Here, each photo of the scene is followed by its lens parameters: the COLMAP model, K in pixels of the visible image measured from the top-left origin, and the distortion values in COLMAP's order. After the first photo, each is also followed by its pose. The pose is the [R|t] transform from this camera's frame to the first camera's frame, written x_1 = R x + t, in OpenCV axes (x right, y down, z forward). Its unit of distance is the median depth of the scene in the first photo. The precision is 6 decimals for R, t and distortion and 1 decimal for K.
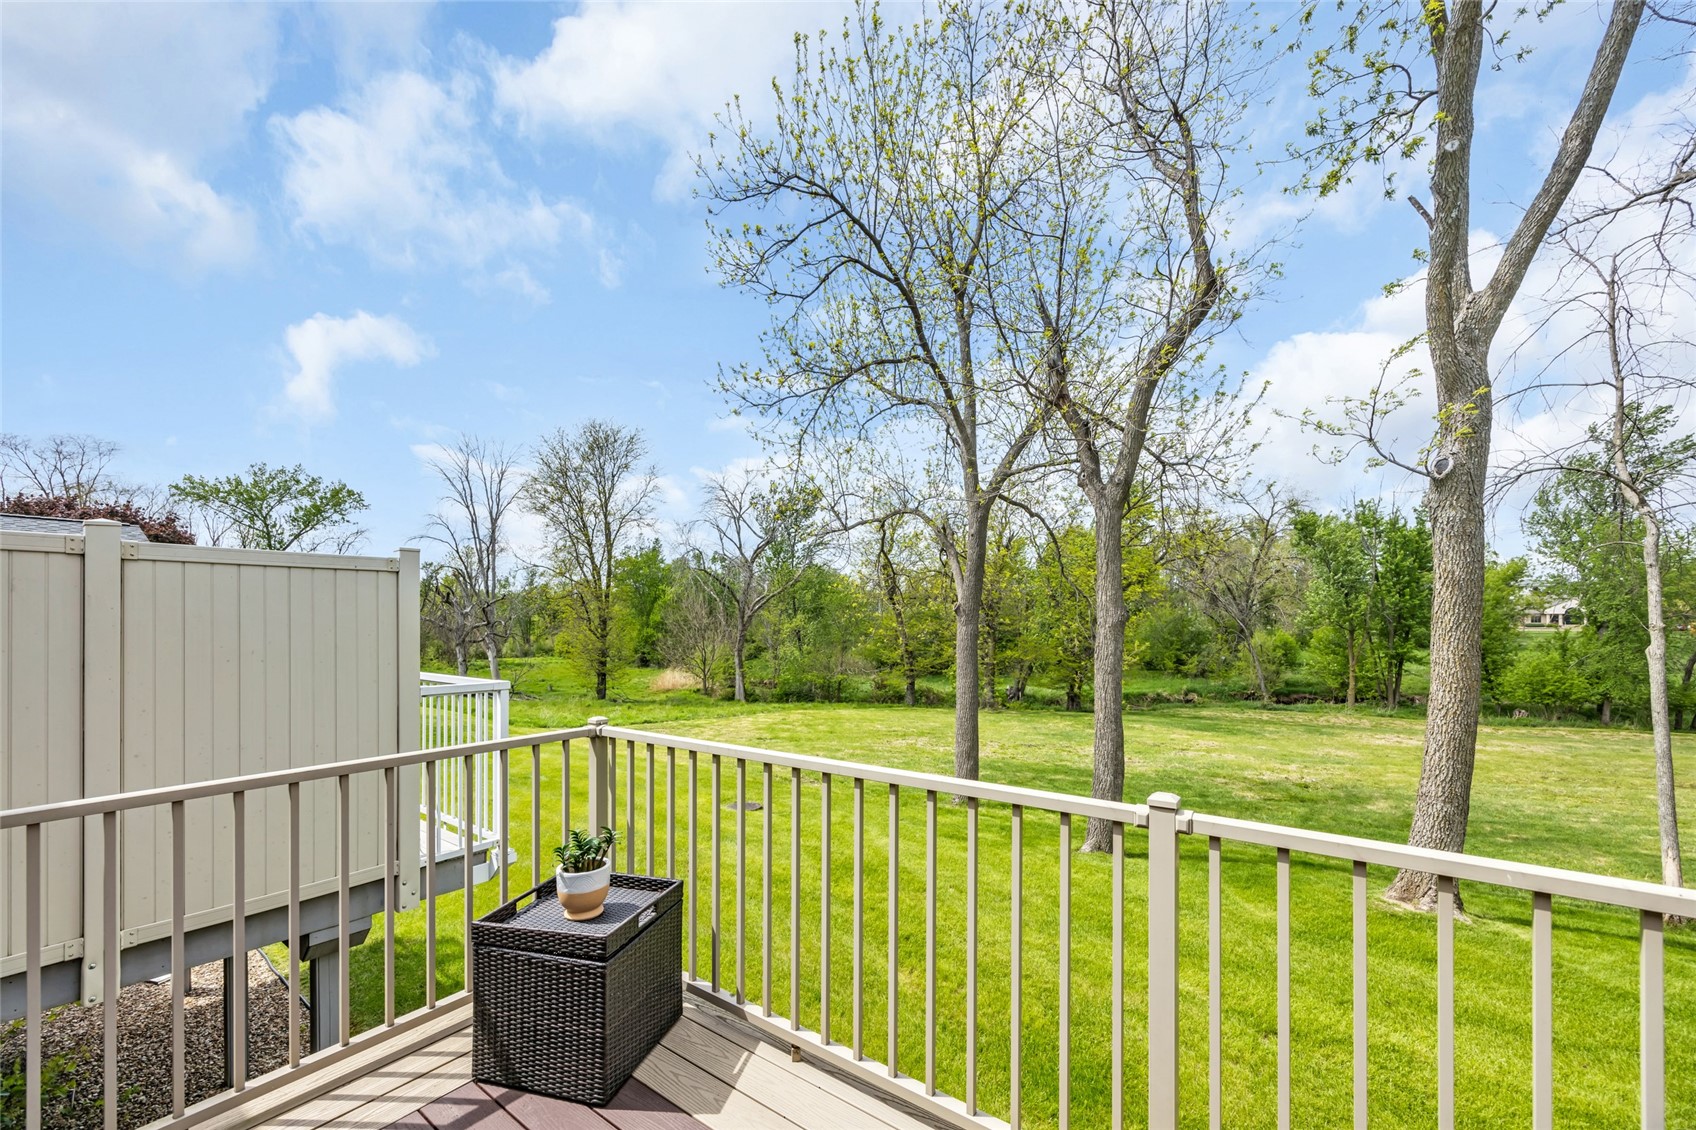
lens RADIAL K [[676.5, 0, 848.8], [0, 676.5, 623.0], [0, 0, 1]] dist [-0.000278, 0.000525]
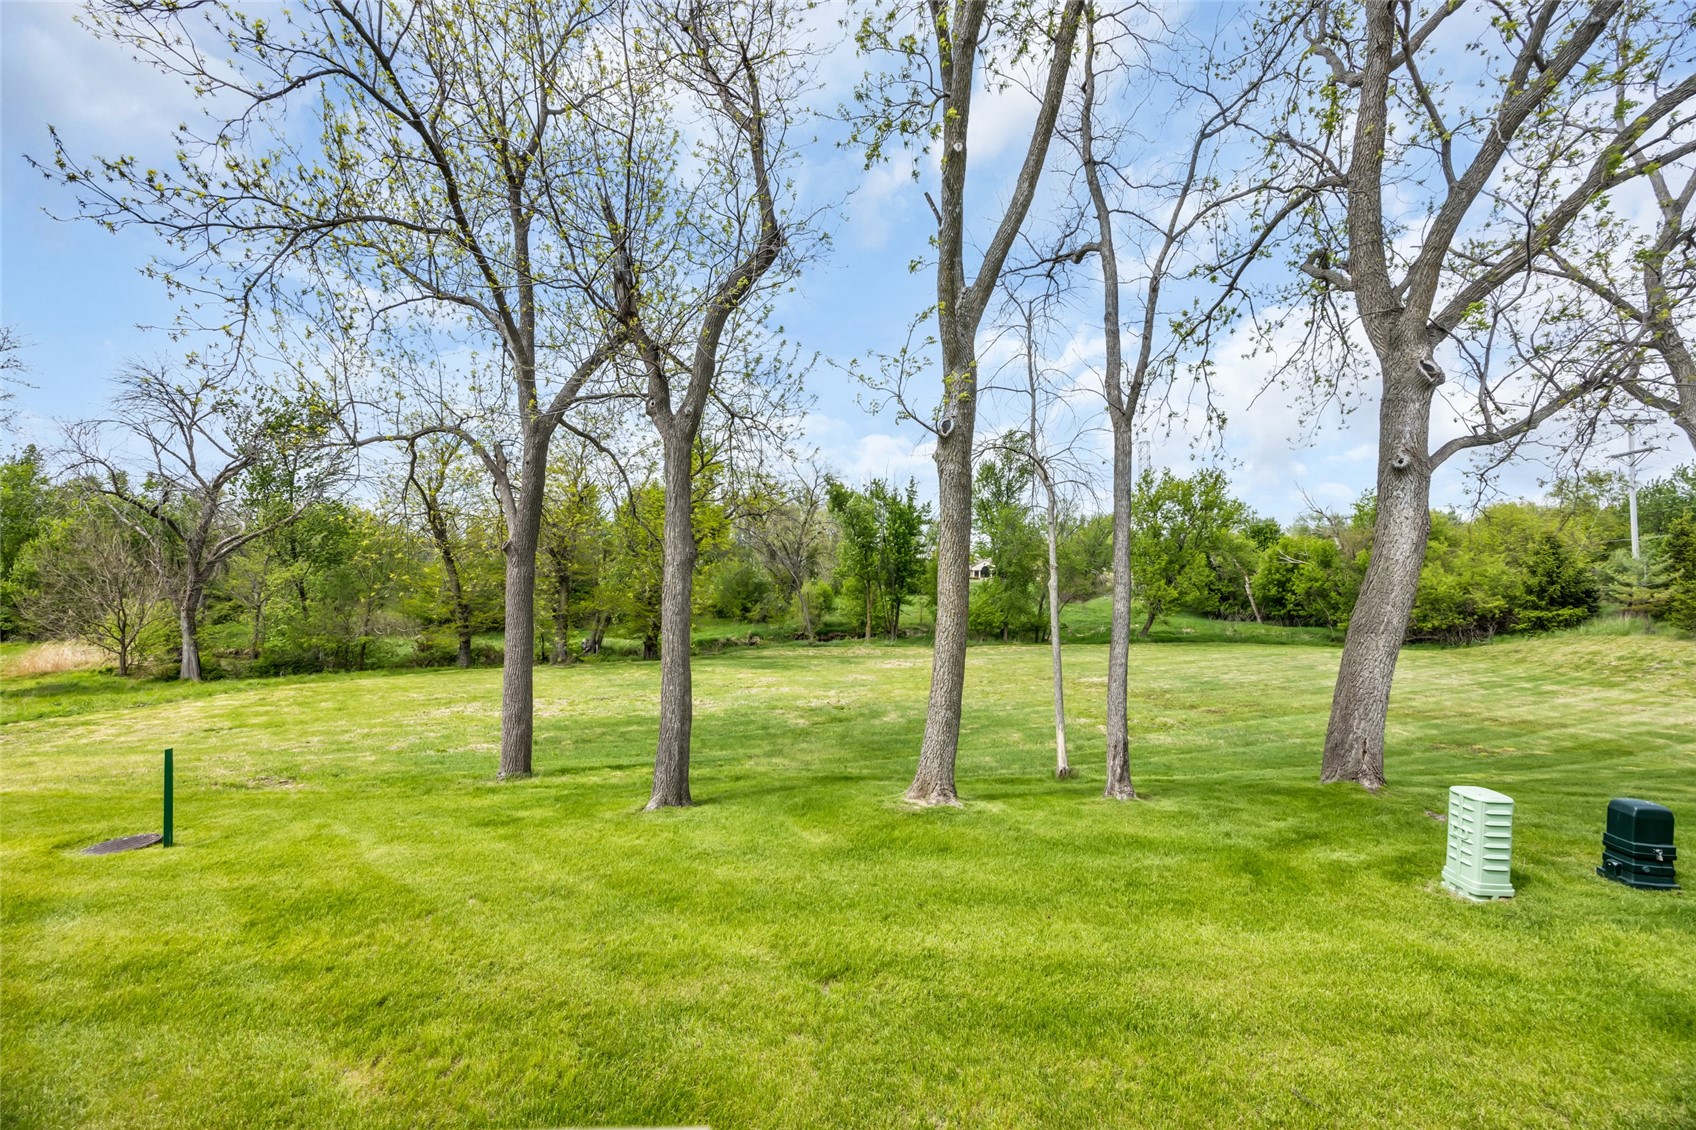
lens RADIAL K [[647.6, 0, 855.3], [0, 647.6, 563.2], [0, 0, 1]] dist [-0.002935, 0.000252]
pose [[0.812576, 0.012500, 0.582721, 0.042078], [-0.000306, 0.999779, -0.021021, 0.015880], [-0.582855, 0.016903, 0.812400, 0.084195]]
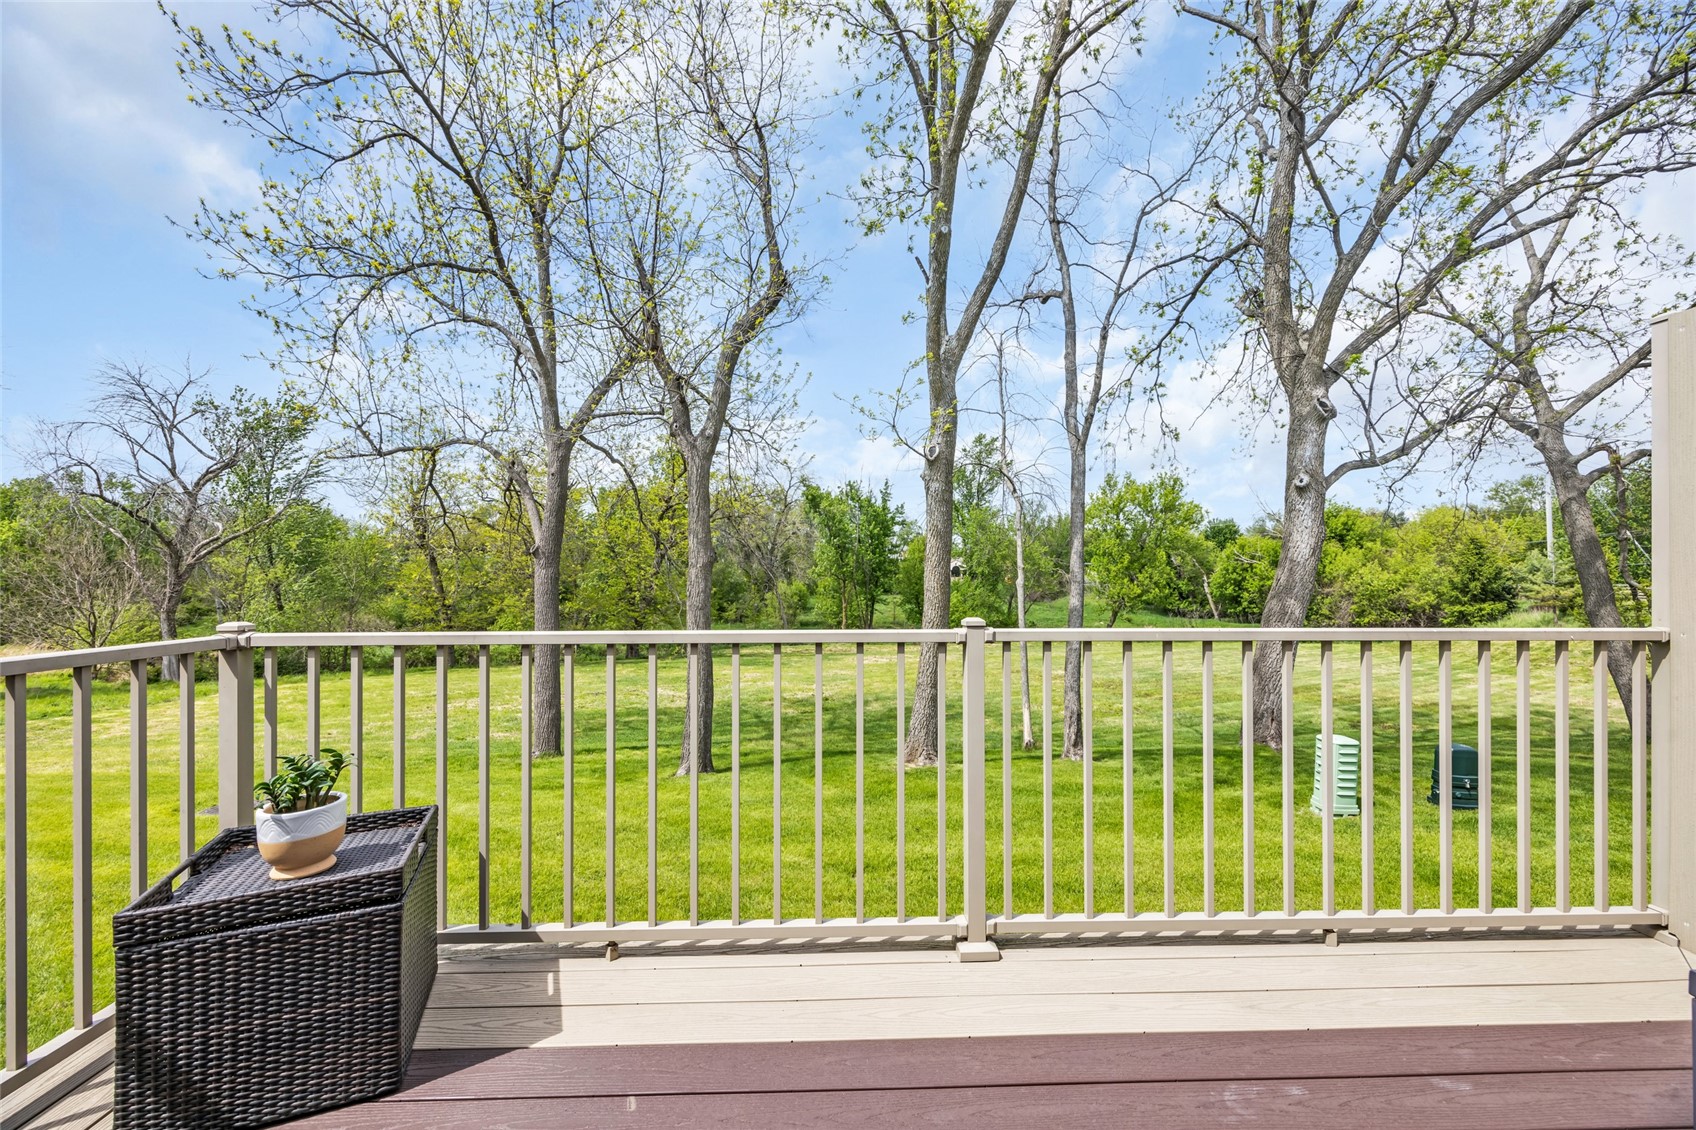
lens RADIAL K [[647.6, 0, 857.8], [0, 647.6, 578.2], [0, 0, 1]] dist [-0.002935, 0.000252]
pose [[0.783863, -0.003051, 0.620926, -0.047952], [0.002118, 0.999995, 0.002241, 0.015826], [-0.620930, -0.000442, 0.783866, 0.012197]]
